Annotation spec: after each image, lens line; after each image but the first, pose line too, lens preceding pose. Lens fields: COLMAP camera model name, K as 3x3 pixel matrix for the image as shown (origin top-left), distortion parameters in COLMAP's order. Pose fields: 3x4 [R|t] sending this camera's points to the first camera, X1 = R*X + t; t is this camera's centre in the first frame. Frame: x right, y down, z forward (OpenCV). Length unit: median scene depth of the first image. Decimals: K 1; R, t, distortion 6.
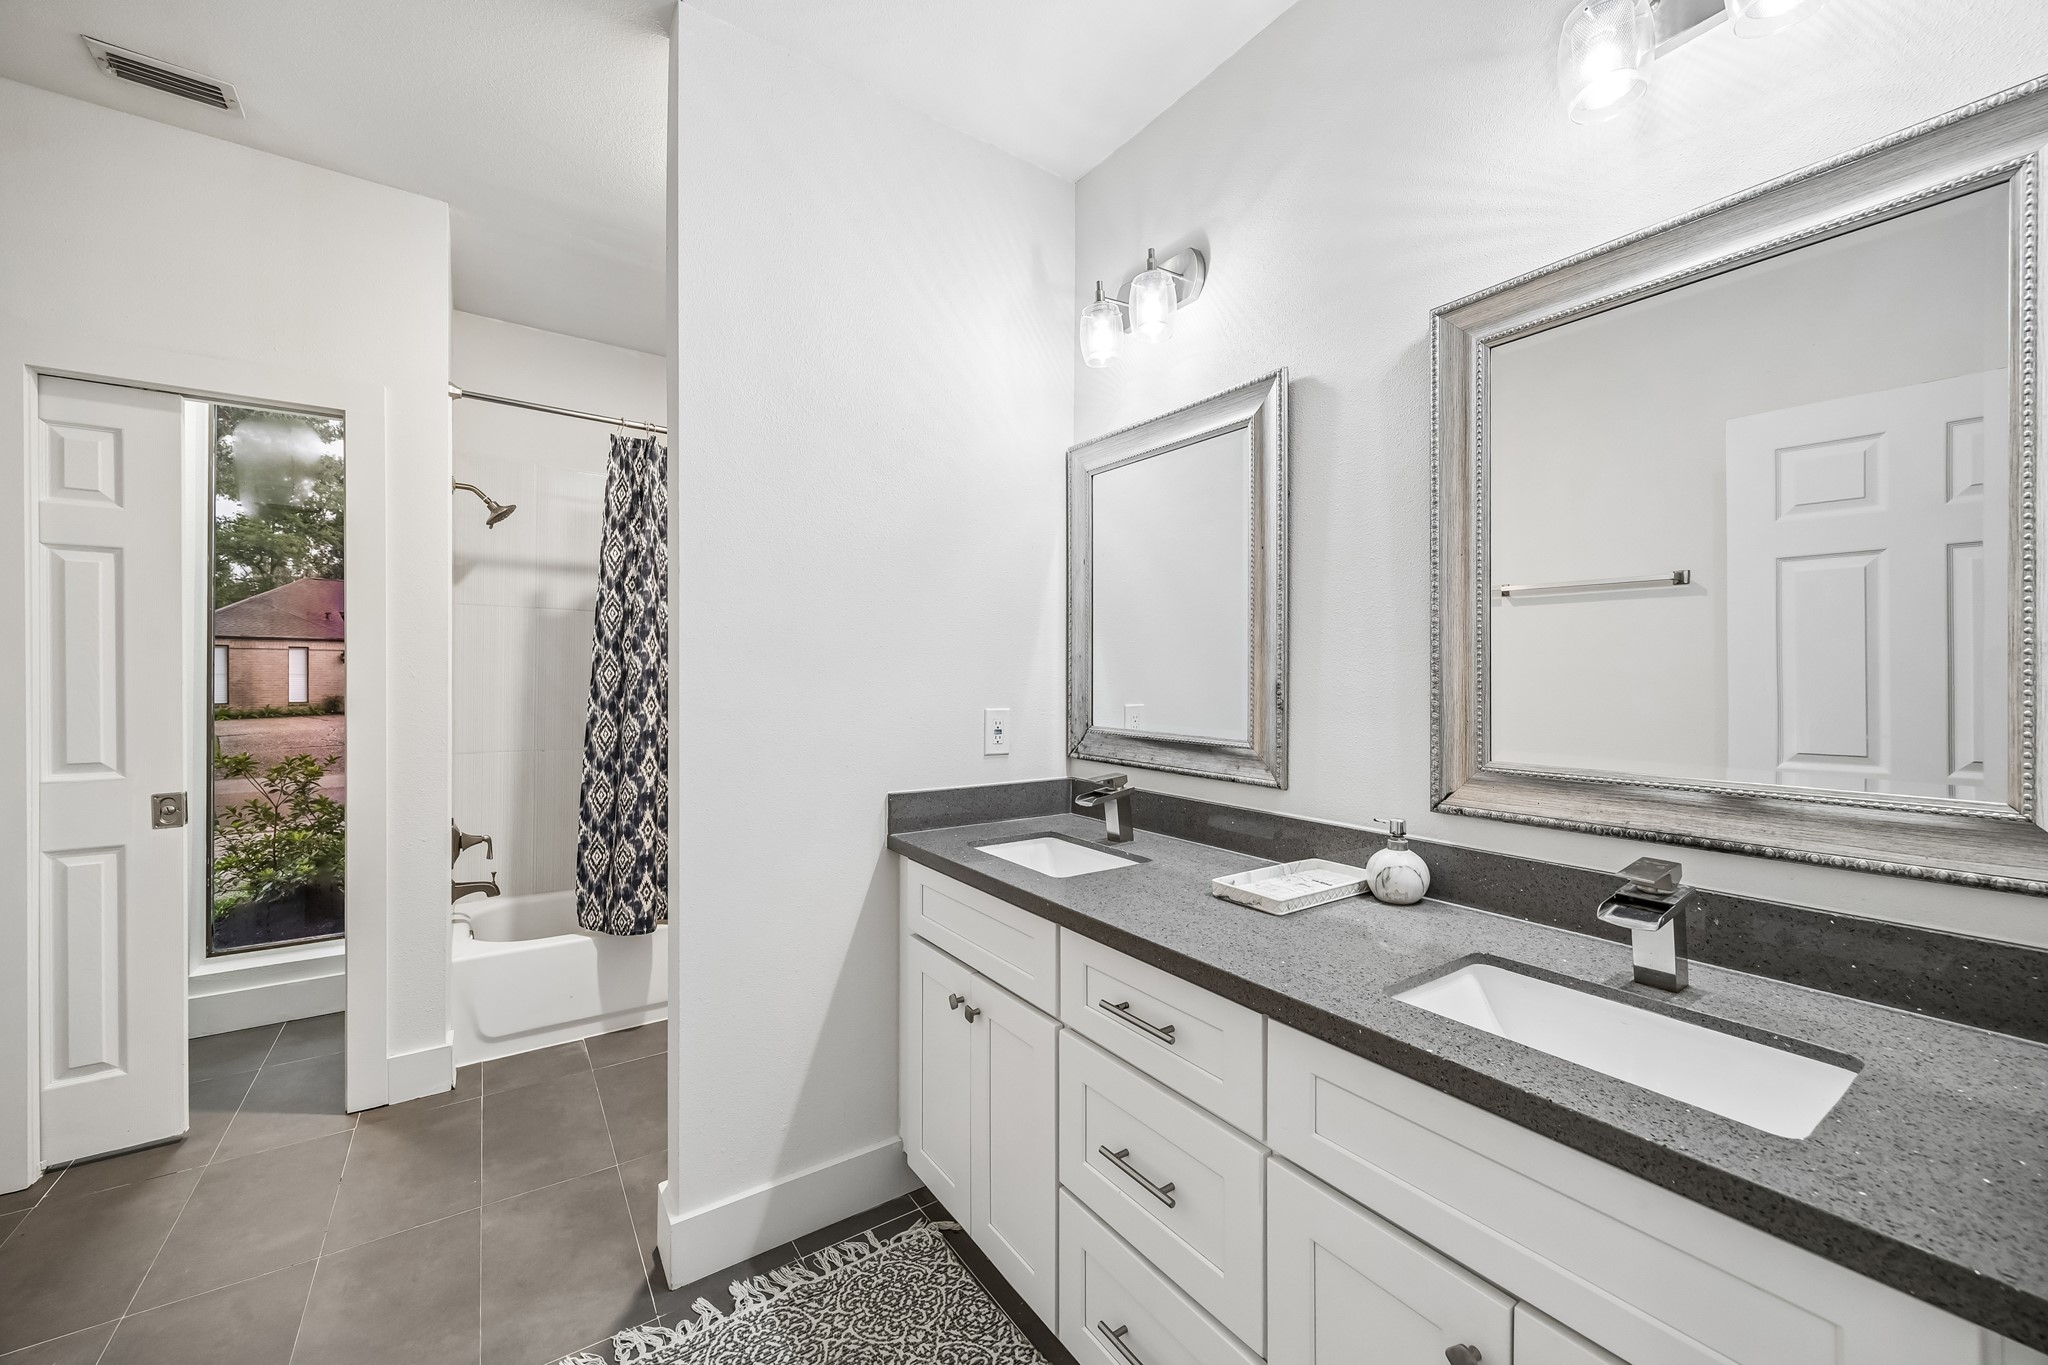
lens RADIAL K [[780.4, 0, 1025.5], [0, 780.4, 678.7], [0, 0, 1]] dist [0.000006, 0.000126]
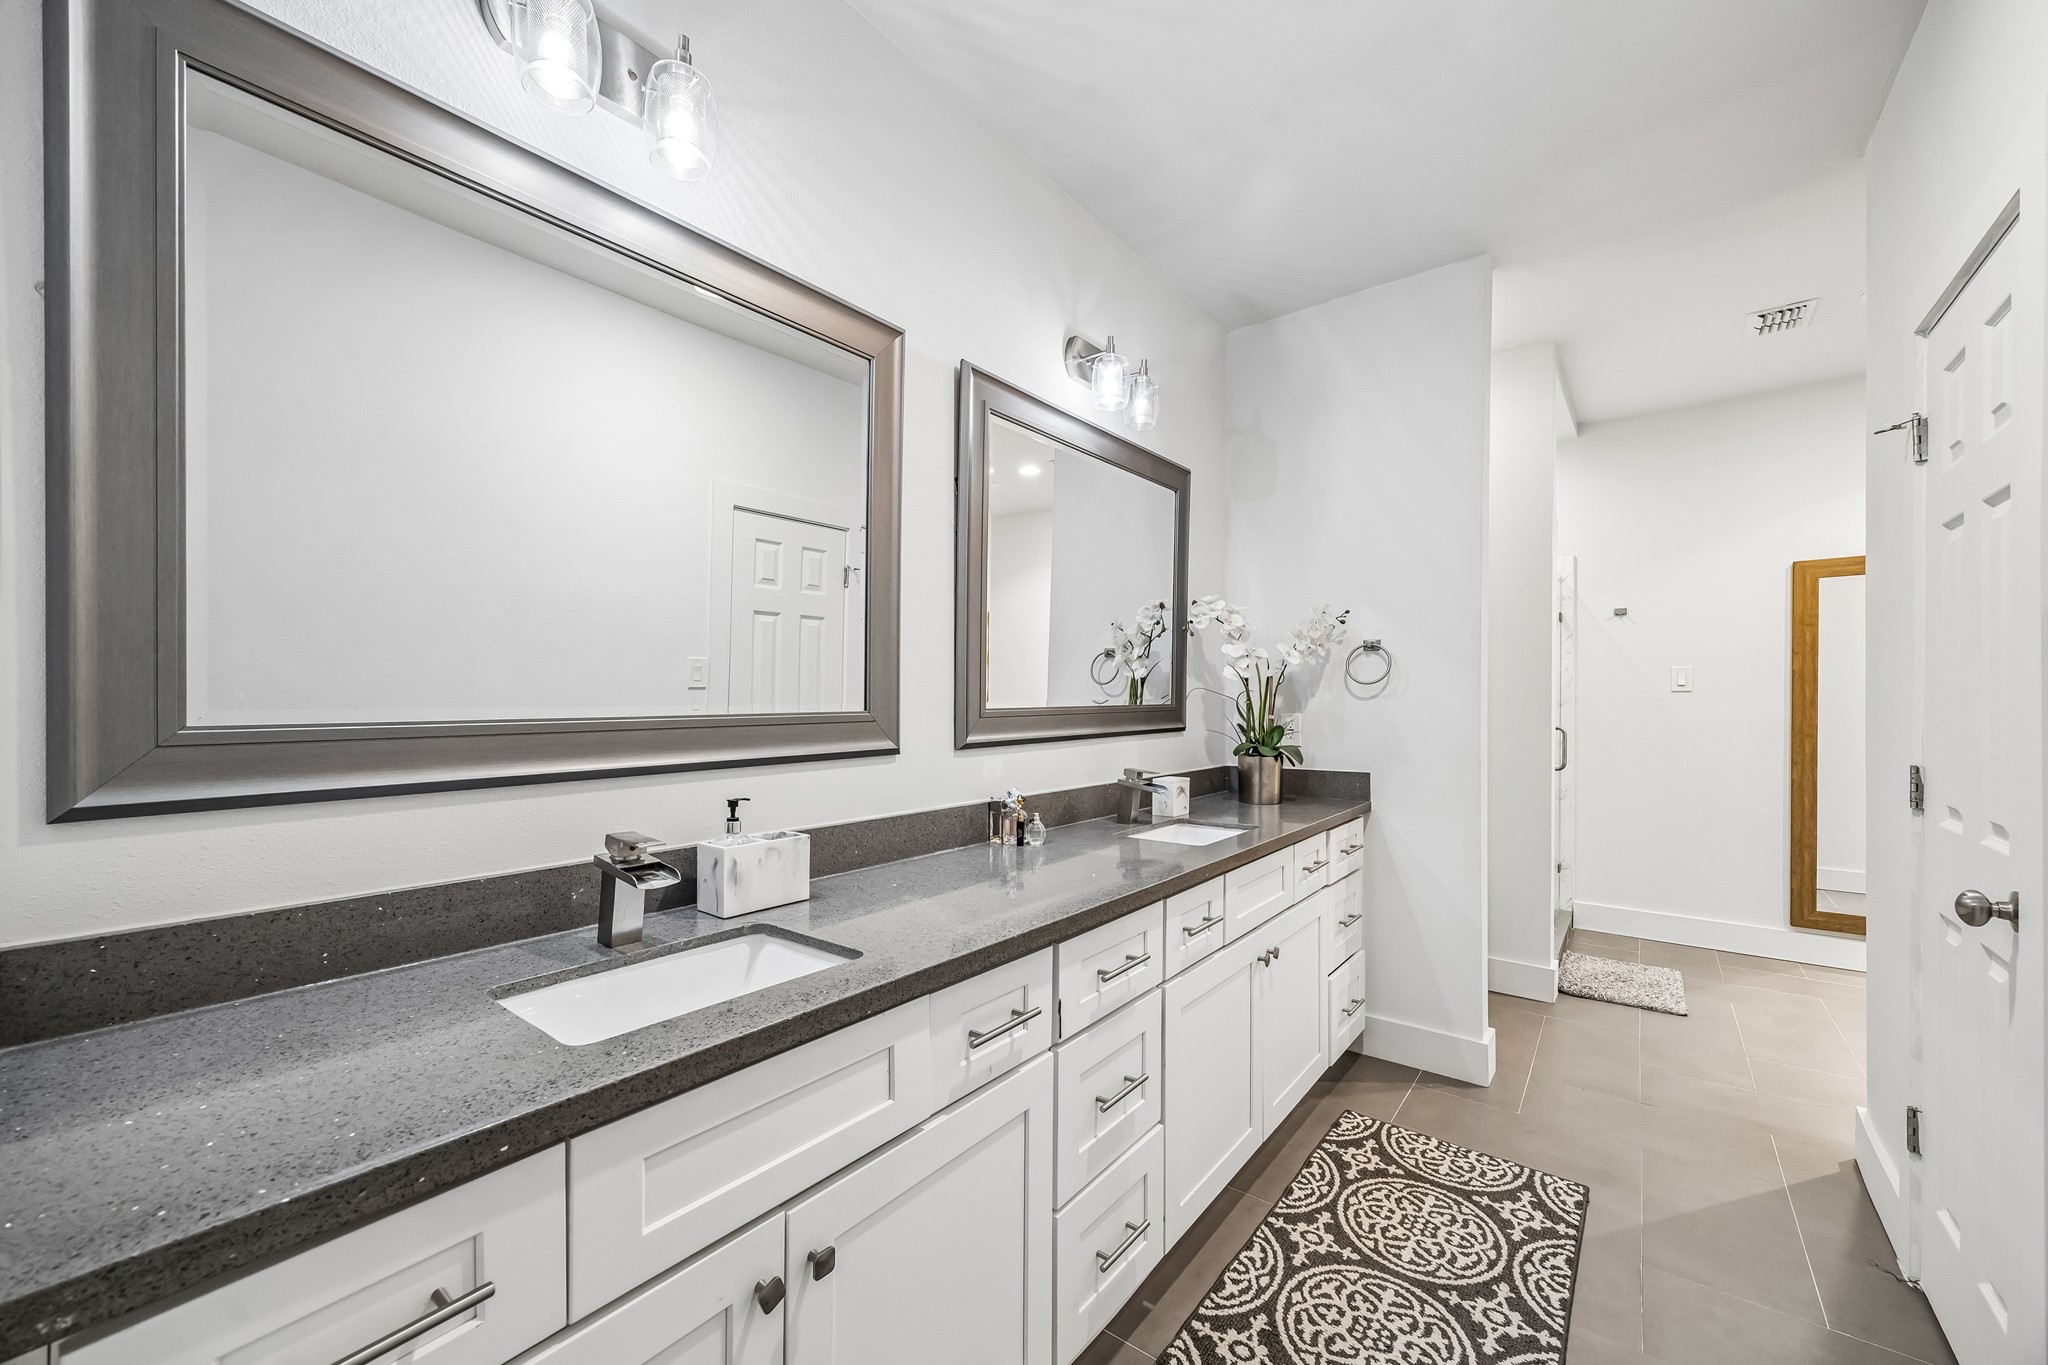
lens RADIAL K [[780.4, 0, 1025.5], [0, 780.4, 678.7], [0, 0, 1]] dist [0.000006, 0.000126]
pose [[-0.267601, 0.011643, 0.963460, -0.893021], [-0.003867, 0.999906, -0.013157, 0.003794], [-0.963522, -0.007246, -0.267531, 1.322289]]
